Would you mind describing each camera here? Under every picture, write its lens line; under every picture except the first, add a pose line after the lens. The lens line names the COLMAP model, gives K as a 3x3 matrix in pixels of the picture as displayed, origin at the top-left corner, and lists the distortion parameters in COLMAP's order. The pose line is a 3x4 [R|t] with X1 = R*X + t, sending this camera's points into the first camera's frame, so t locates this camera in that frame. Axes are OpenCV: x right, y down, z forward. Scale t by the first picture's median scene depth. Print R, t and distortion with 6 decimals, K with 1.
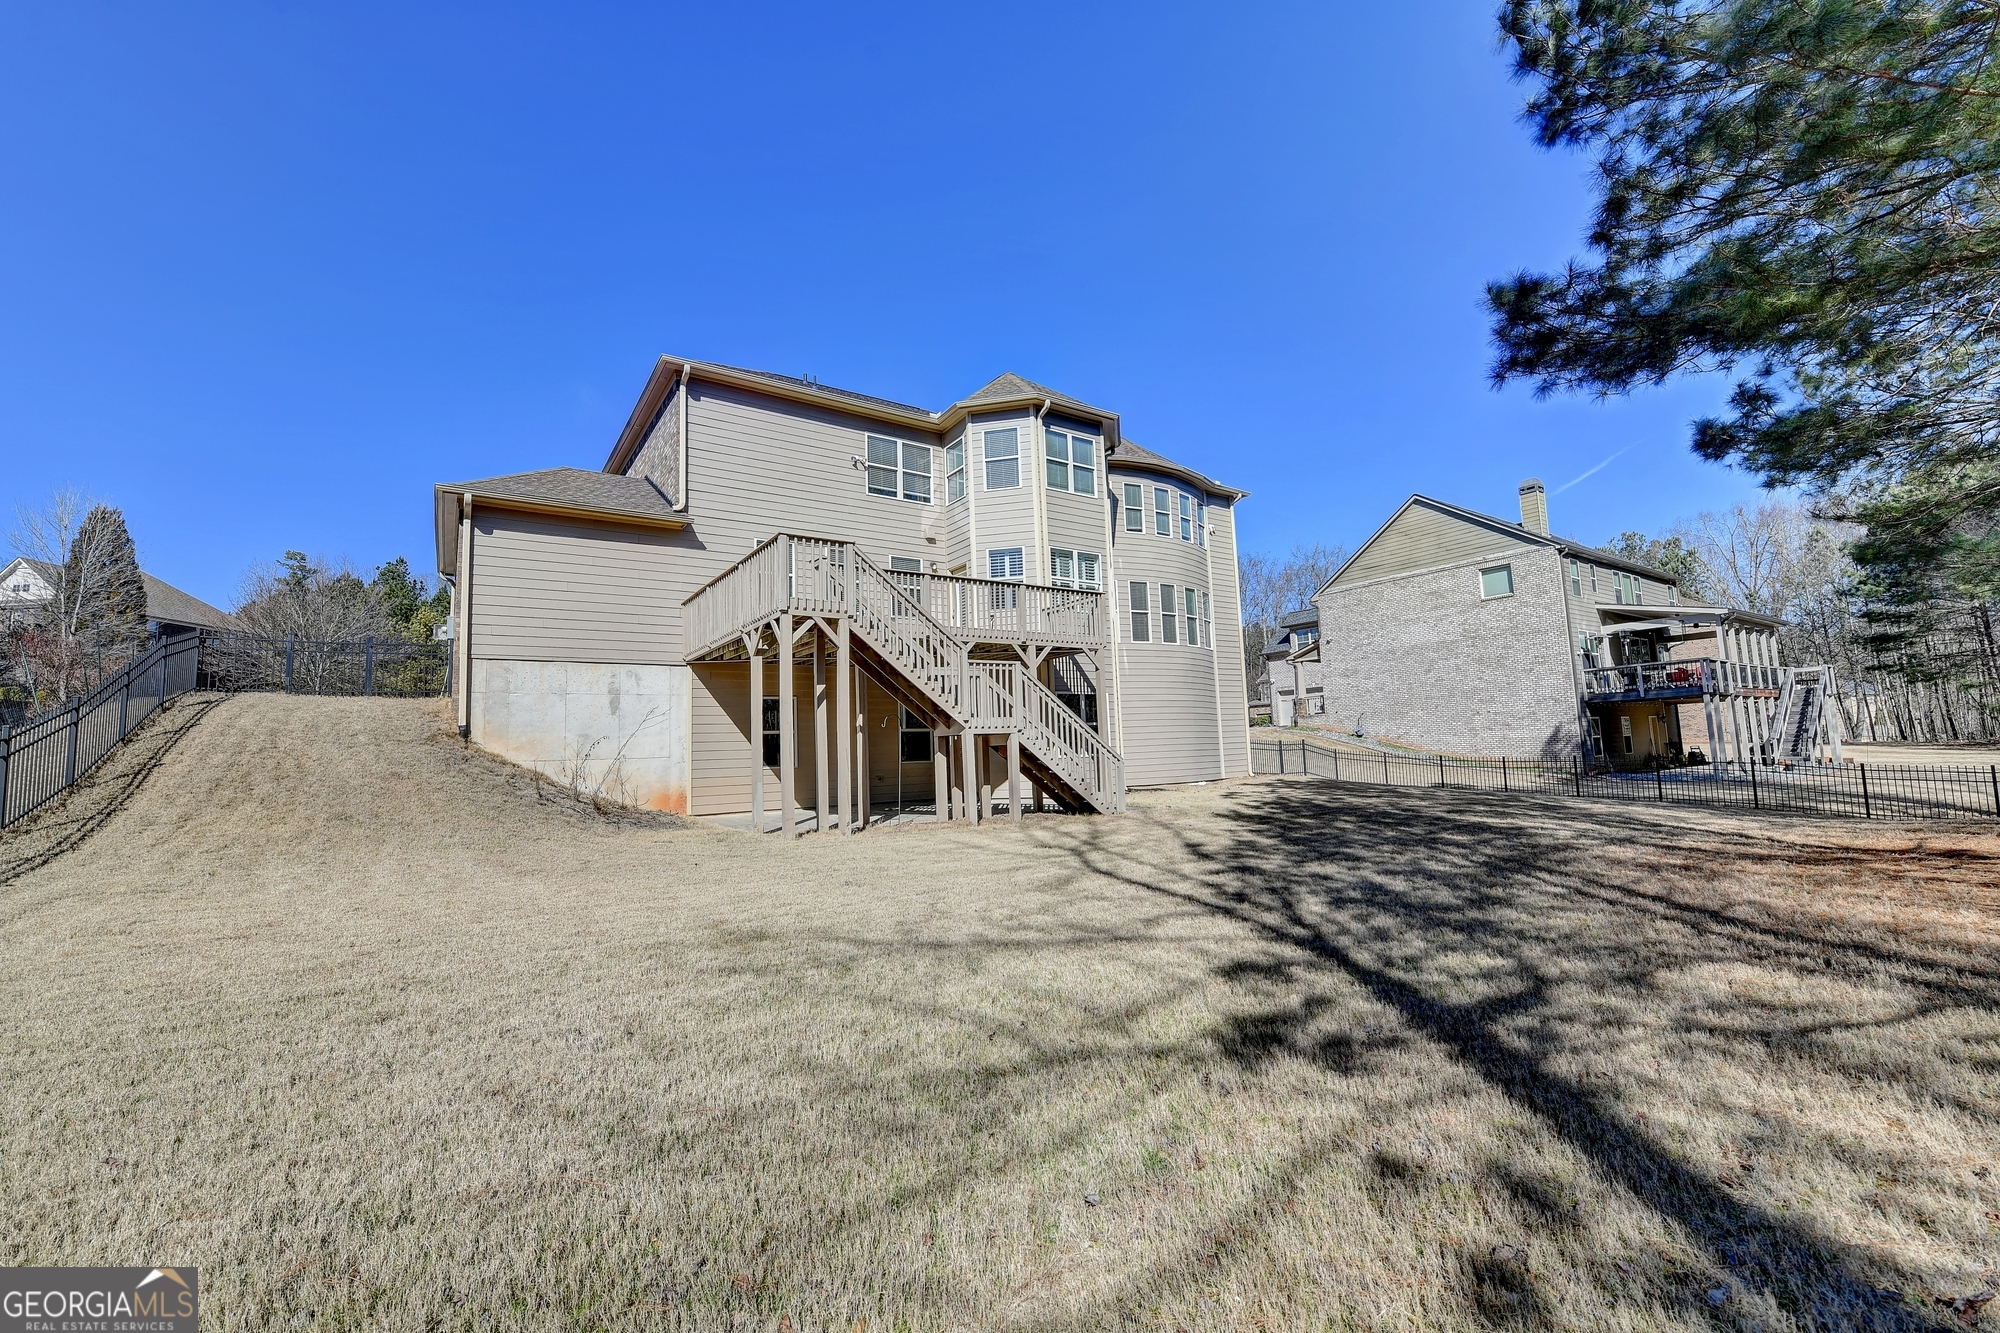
lens RADIAL K [[793.8, 0, 997.5], [0, 793.8, 633.2], [0, 0, 1]] dist [-0.052875, -0.000024]
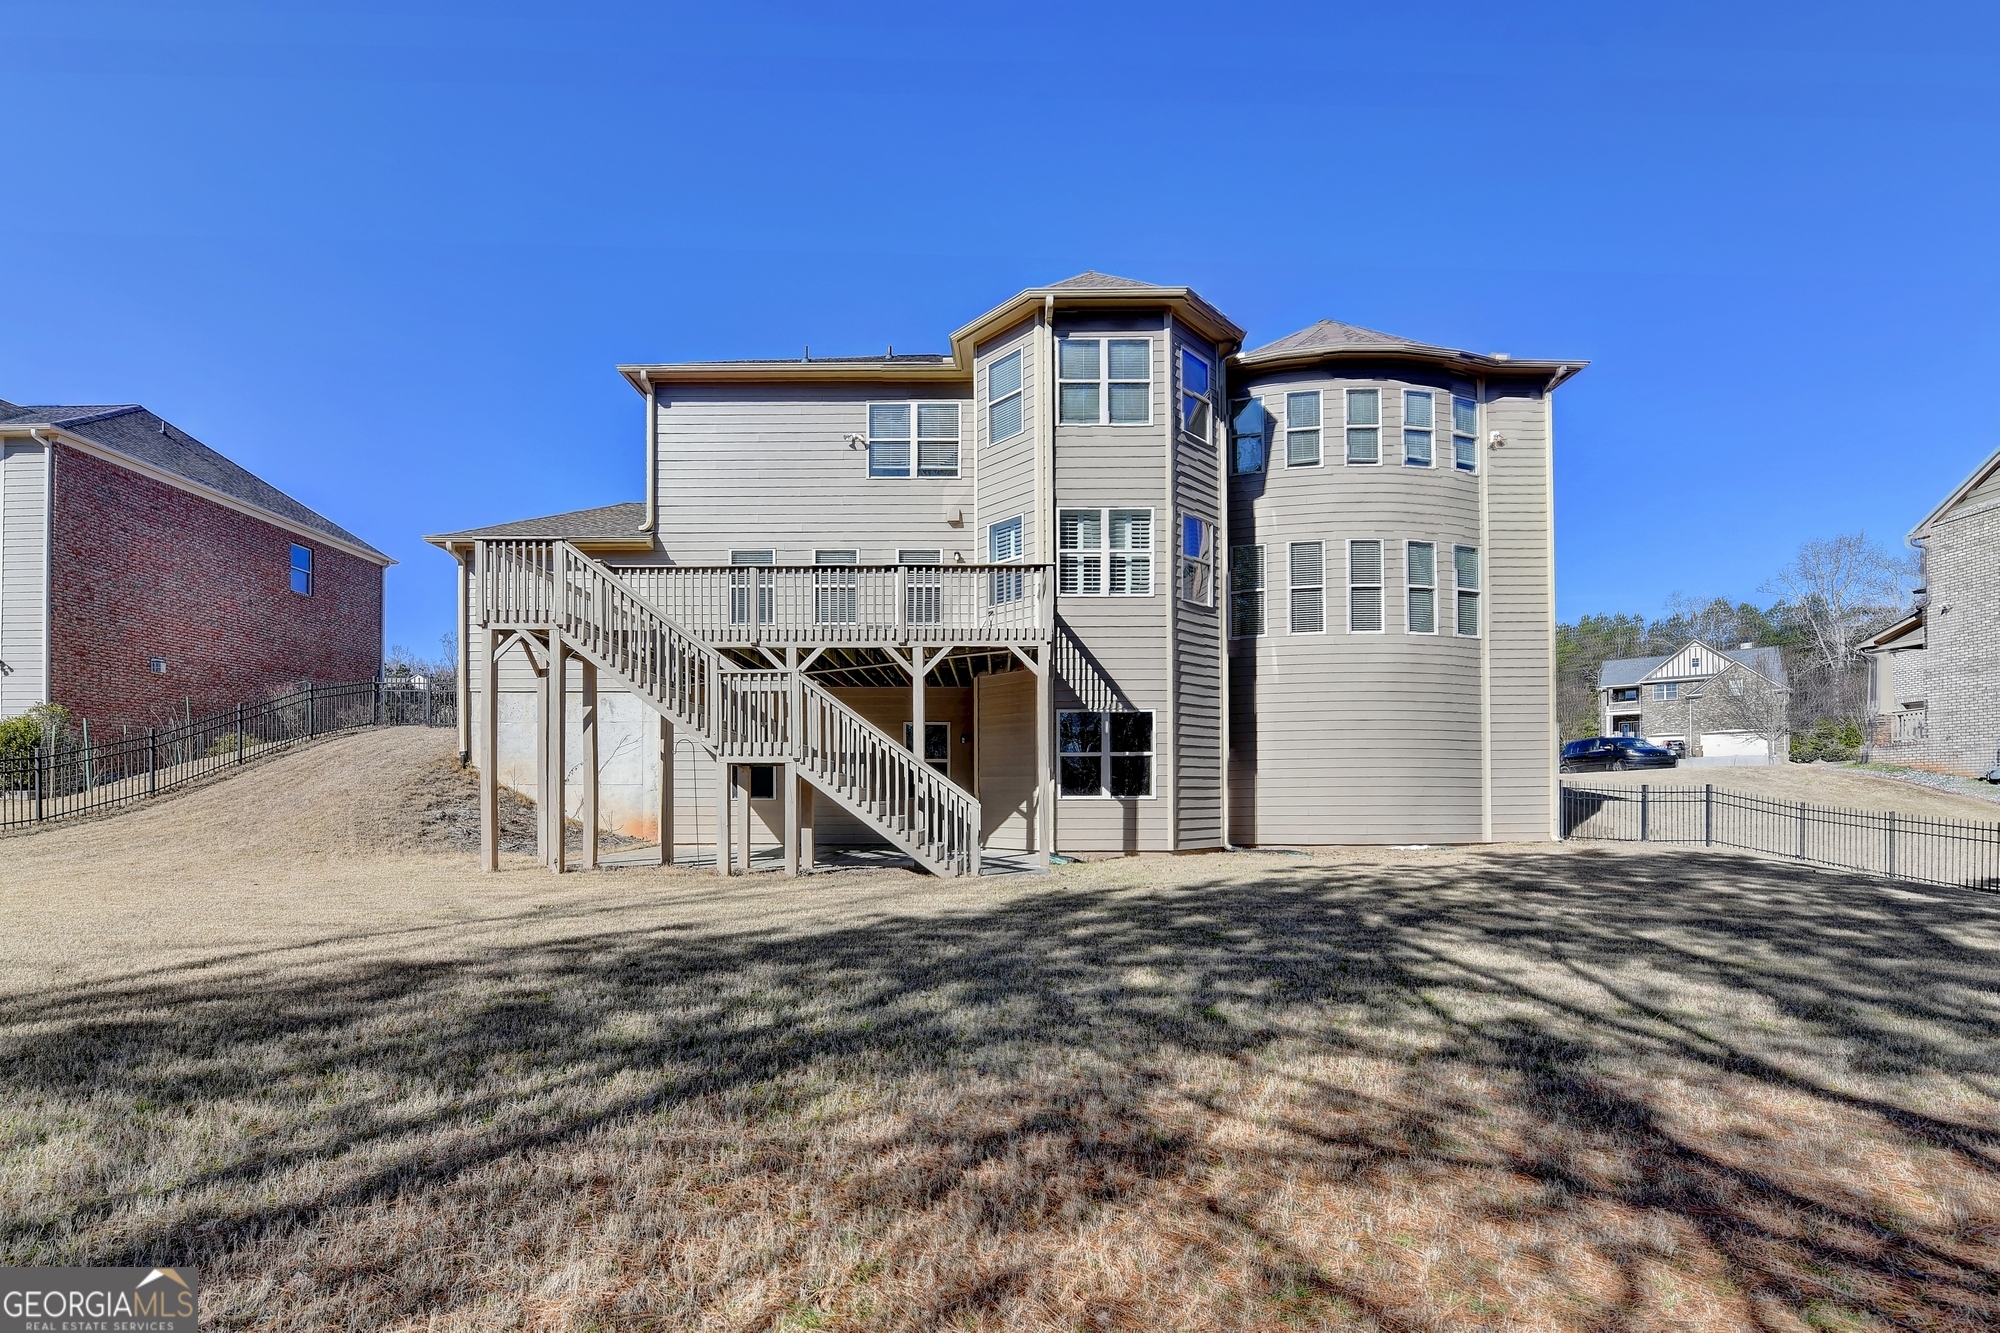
lens RADIAL K [[850.4, 0, 855.5], [0, 850.4, 755.0], [0, 0, 1]] dist [-0.020909, -0.000440]
pose [[0.816761, 0.010656, -0.576877, 0.344366], [0.058837, 0.993079, 0.101647, 0.022548], [0.573968, -0.116963, 0.810482, 0.233628]]
